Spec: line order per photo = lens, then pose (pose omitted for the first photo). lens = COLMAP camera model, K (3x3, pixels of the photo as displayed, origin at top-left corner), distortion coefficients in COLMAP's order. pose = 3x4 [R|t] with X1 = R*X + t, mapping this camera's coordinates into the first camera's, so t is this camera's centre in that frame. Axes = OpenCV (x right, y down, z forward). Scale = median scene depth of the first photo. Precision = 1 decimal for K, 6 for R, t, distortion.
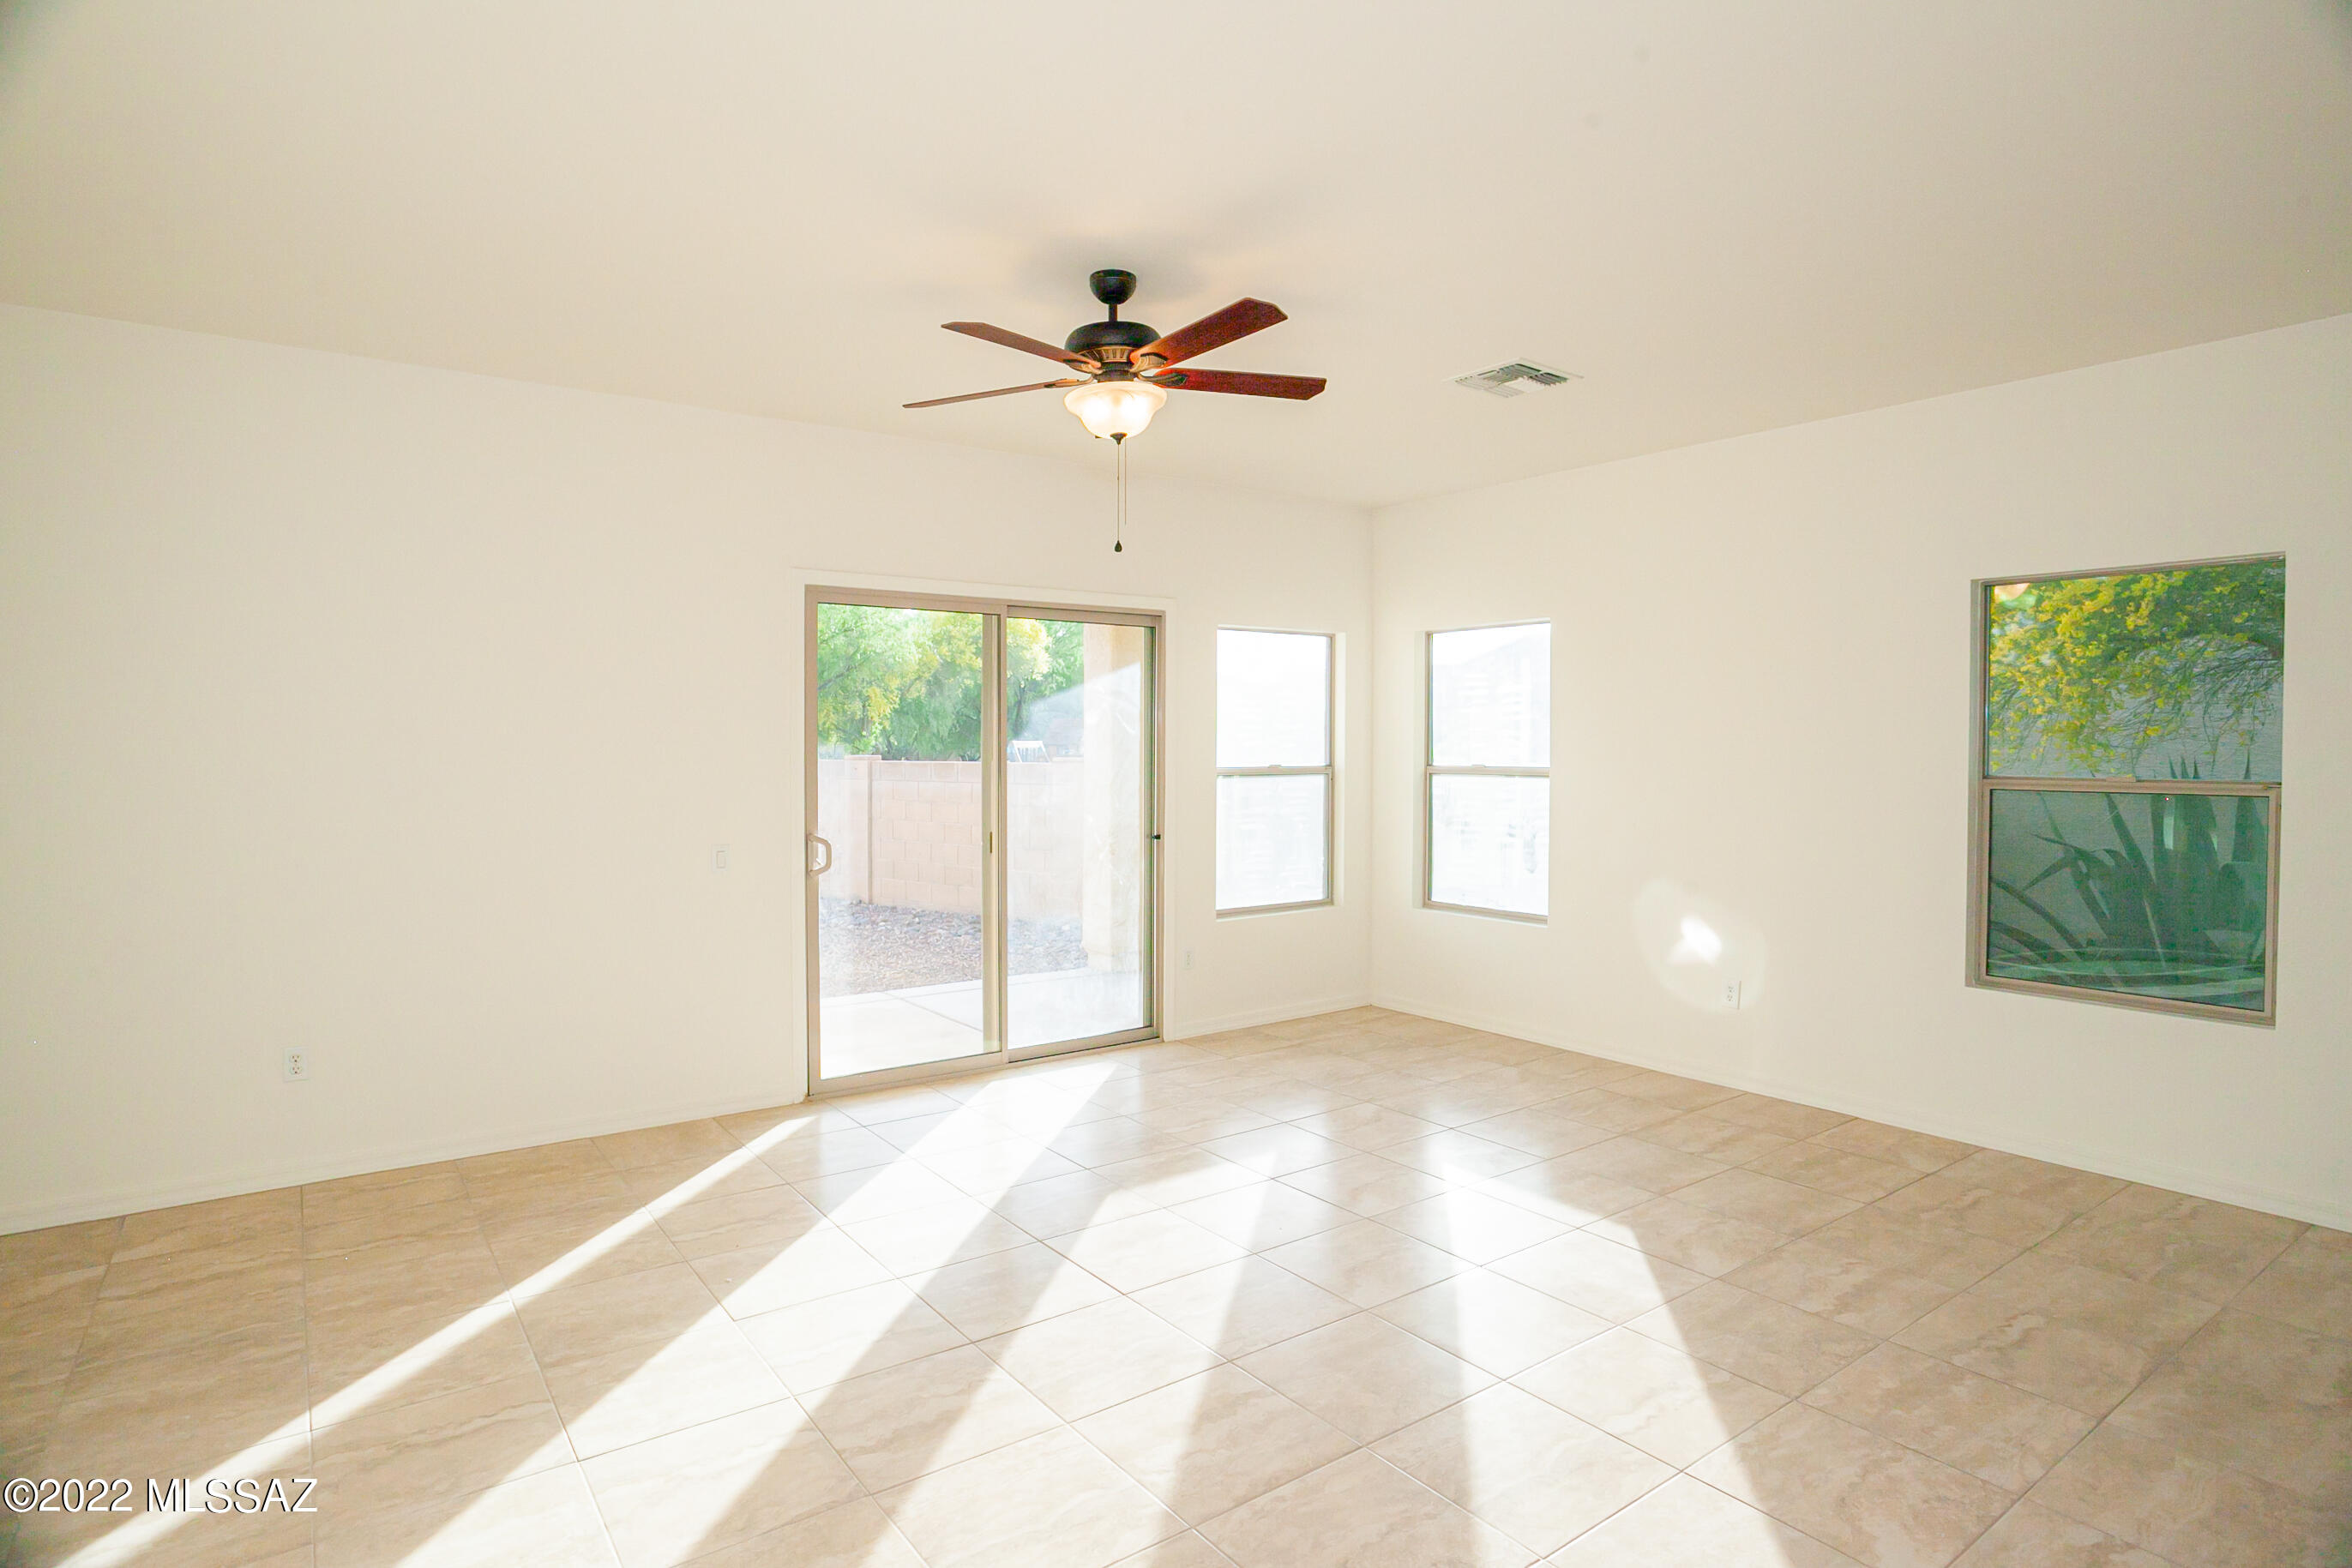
lens RADIAL K [[1229.2, 0, 1192.9], [0, 1229.2, 783.9], [0, 0, 1]] dist [-0.052756, 0.026875]
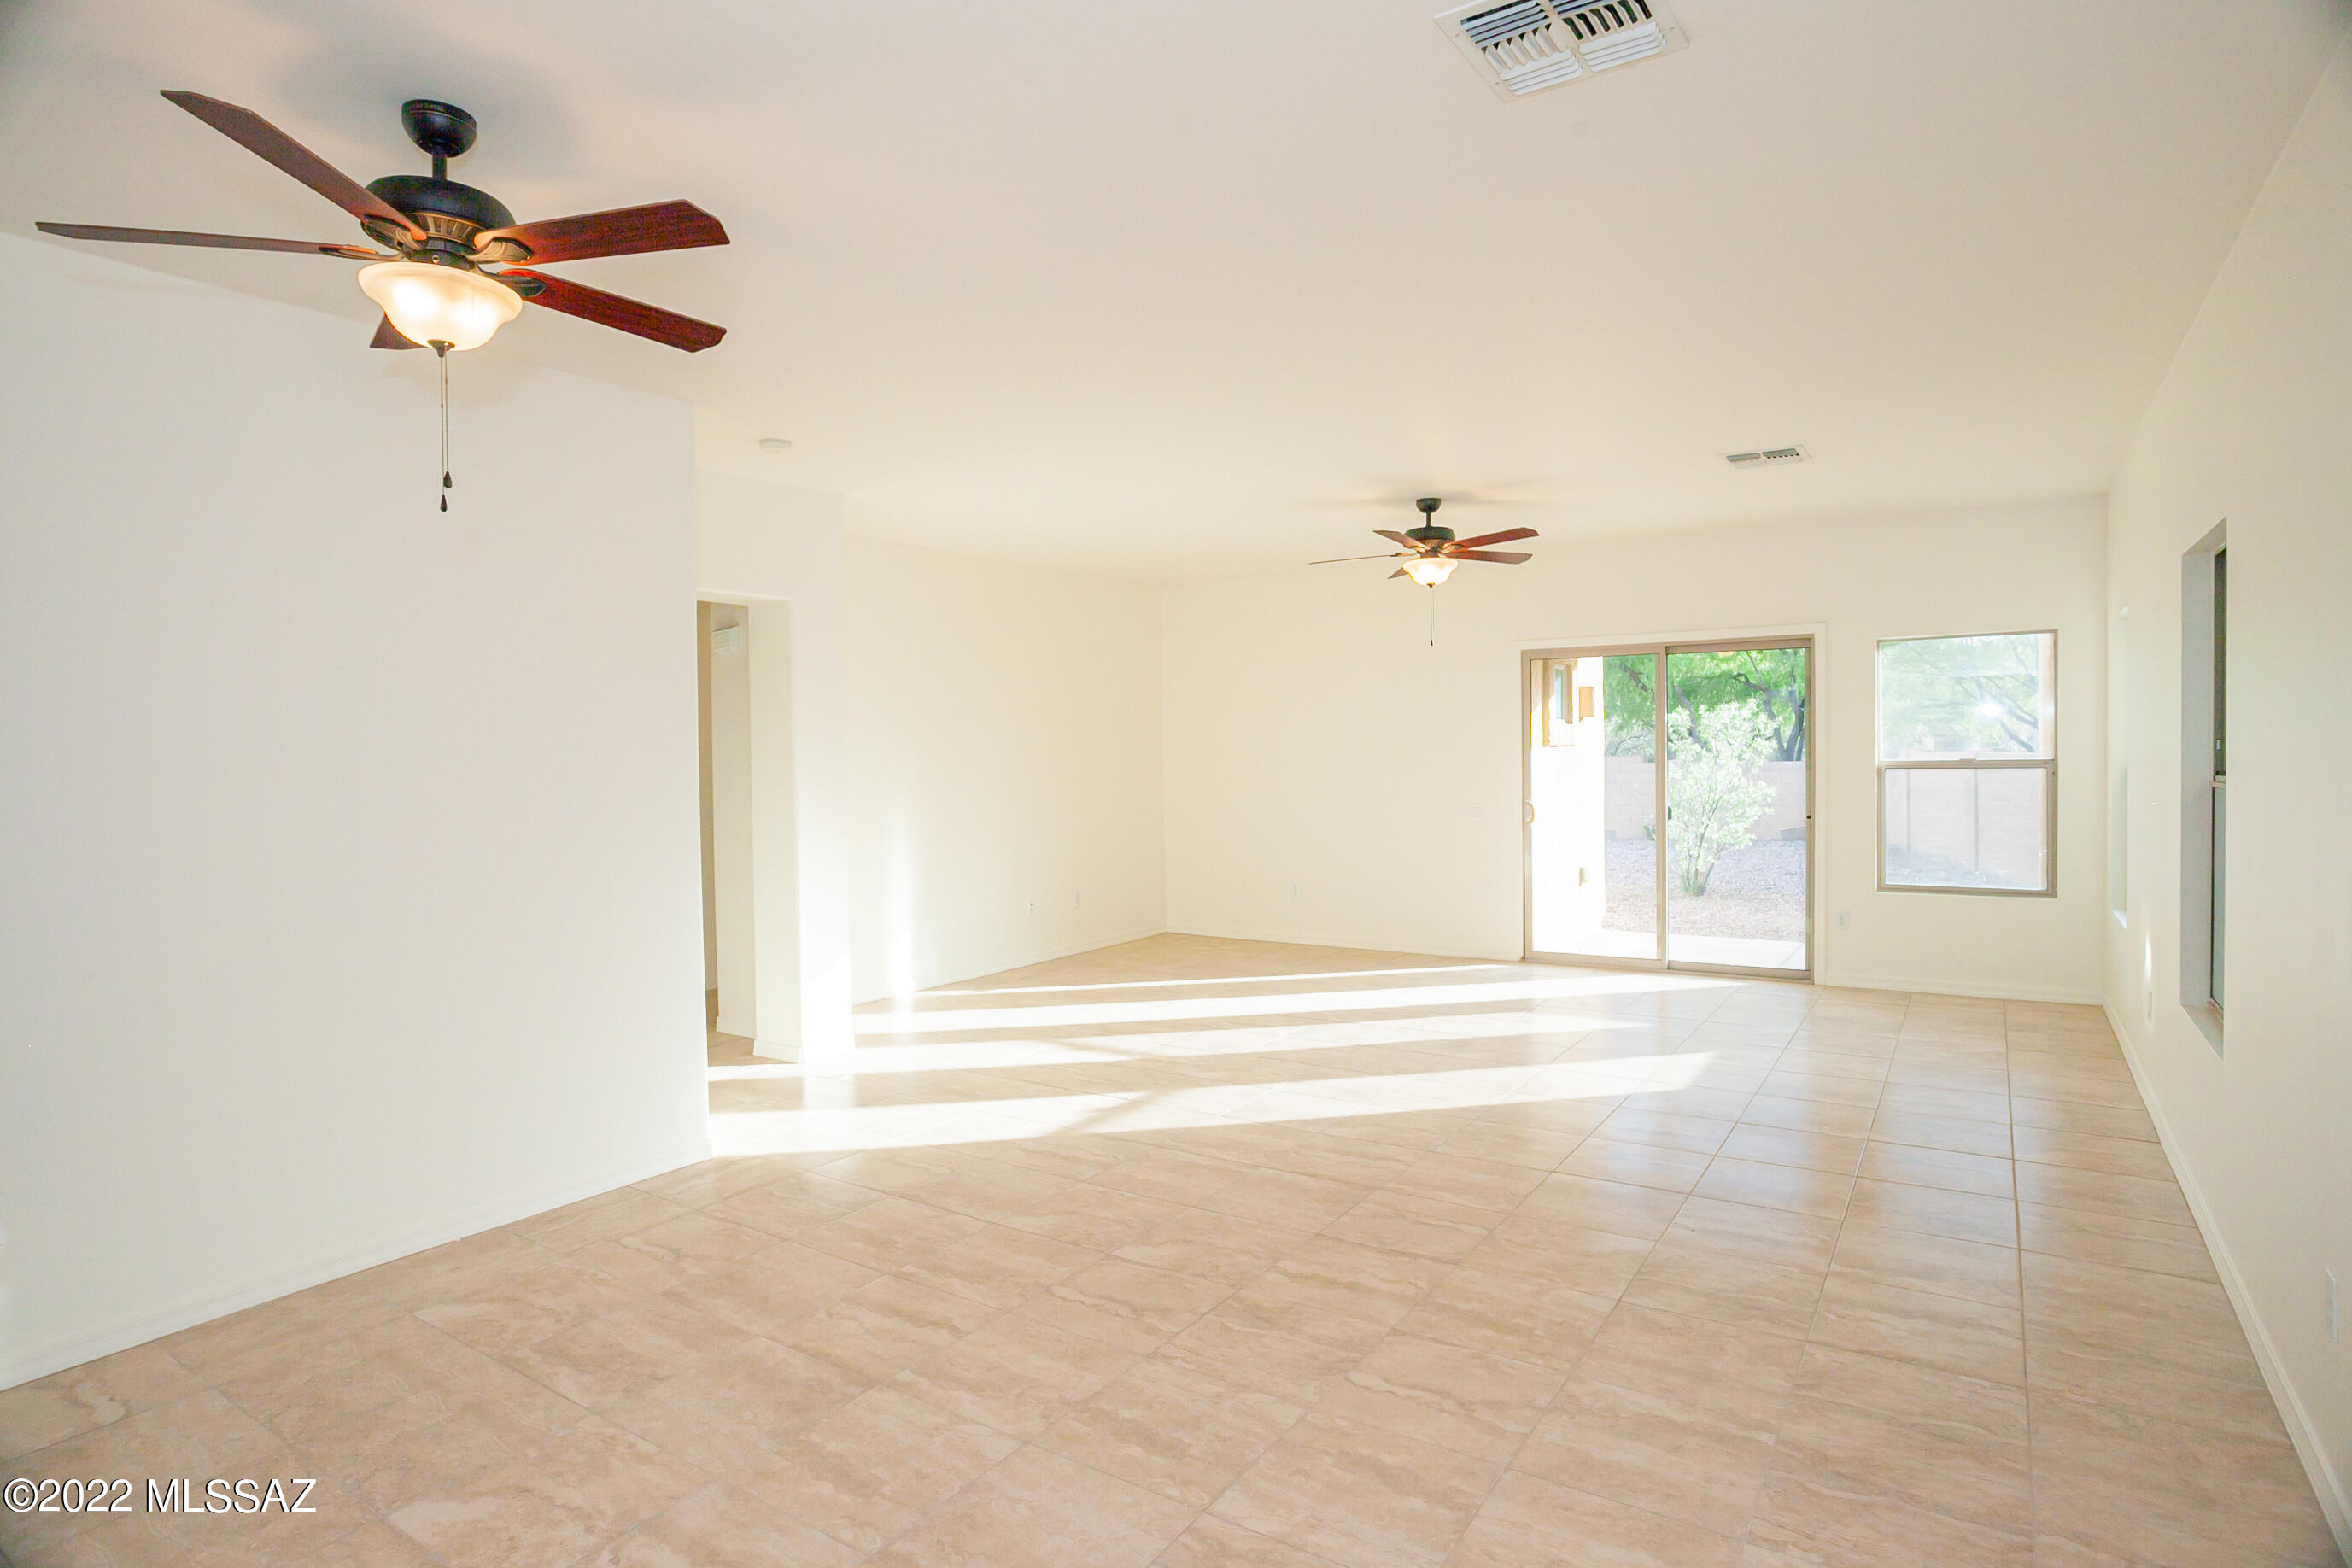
lens RADIAL K [[1229.3, 0, 1192.9], [0, 1229.3, 783.9], [0, 0, 1]] dist [-0.052756, 0.026875]
pose [[0.350438, 0.017364, -0.936425, 1.536960], [-0.013384, 0.999819, 0.013531, 0.003441], [0.936490, 0.007792, 0.350607, -0.007769]]
